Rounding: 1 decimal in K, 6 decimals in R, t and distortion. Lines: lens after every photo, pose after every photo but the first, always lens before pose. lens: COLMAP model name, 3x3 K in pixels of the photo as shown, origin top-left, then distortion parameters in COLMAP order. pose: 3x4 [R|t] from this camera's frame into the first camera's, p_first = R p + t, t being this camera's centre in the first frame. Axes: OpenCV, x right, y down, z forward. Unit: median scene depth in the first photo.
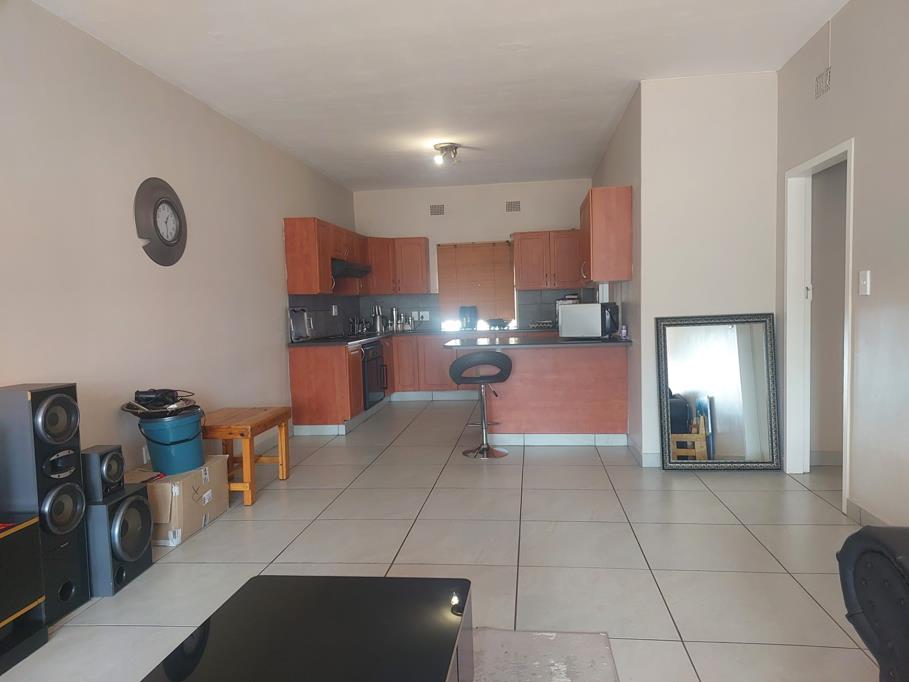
lens RADIAL K [[630.3, 0, 454.5], [0, 630.3, 341.0], [0, 0, 1]] dist [-0.000069, -0.005329]
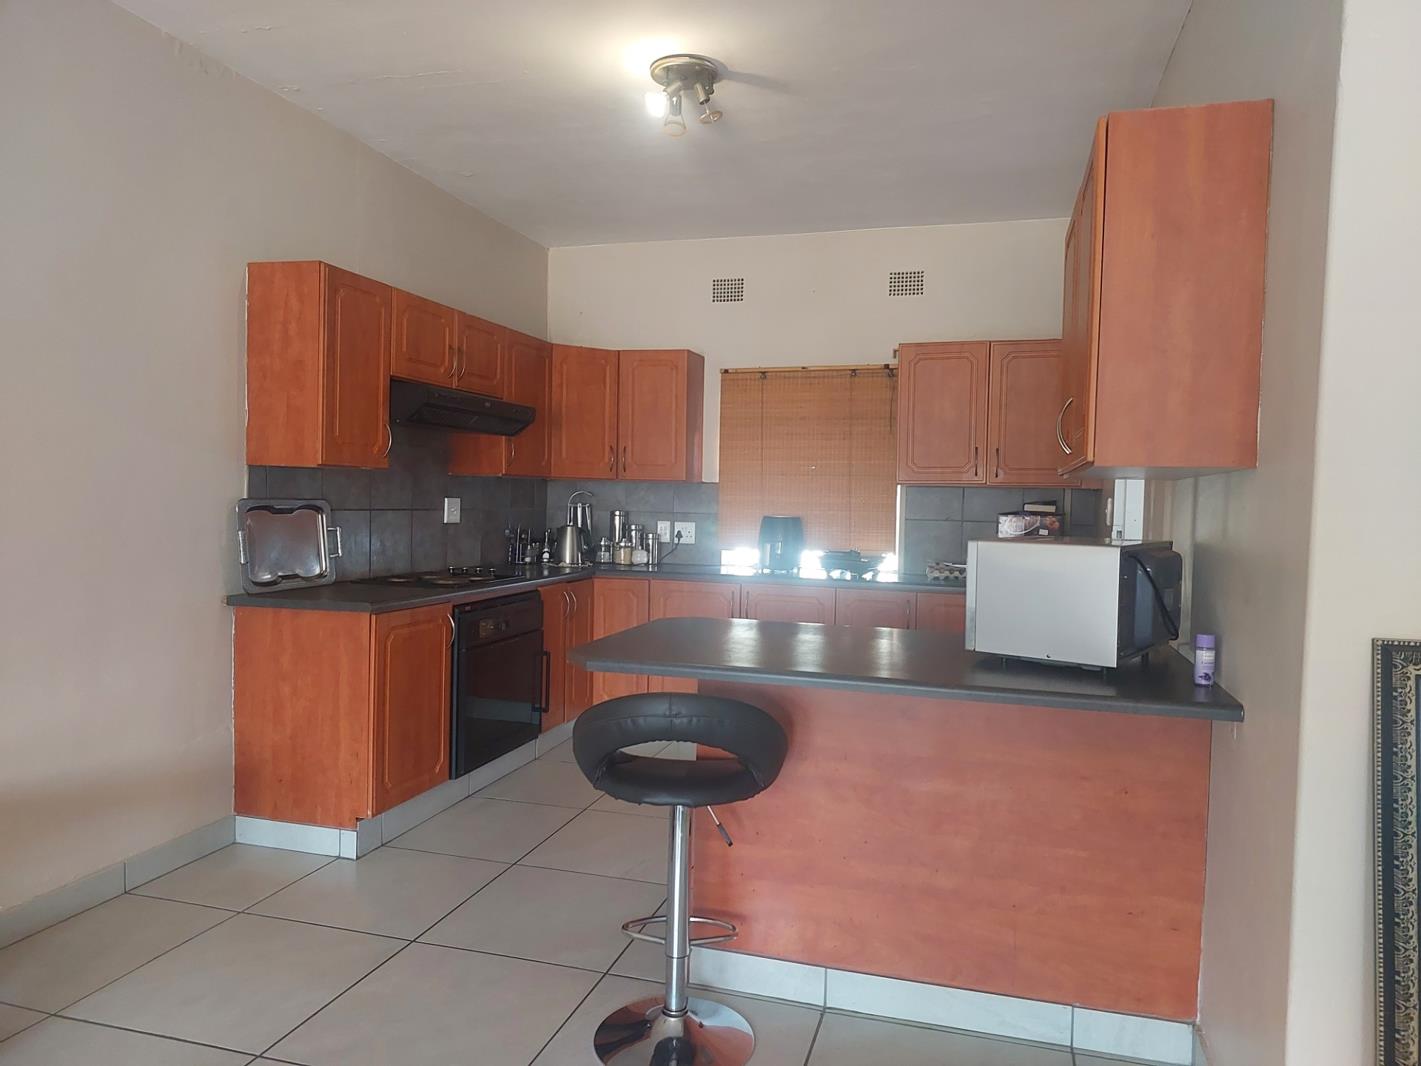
lens RADIAL K [[985.4, 0, 710.5], [0, 985.4, 533.0], [0, 0, 1]] dist [-0.000069, -0.005329]
pose [[0.986212, 0.058415, -0.154833, 0.083455], [-0.061893, 0.997925, -0.017736, -0.032398], [0.153476, 0.027074, 0.987781, 0.374800]]
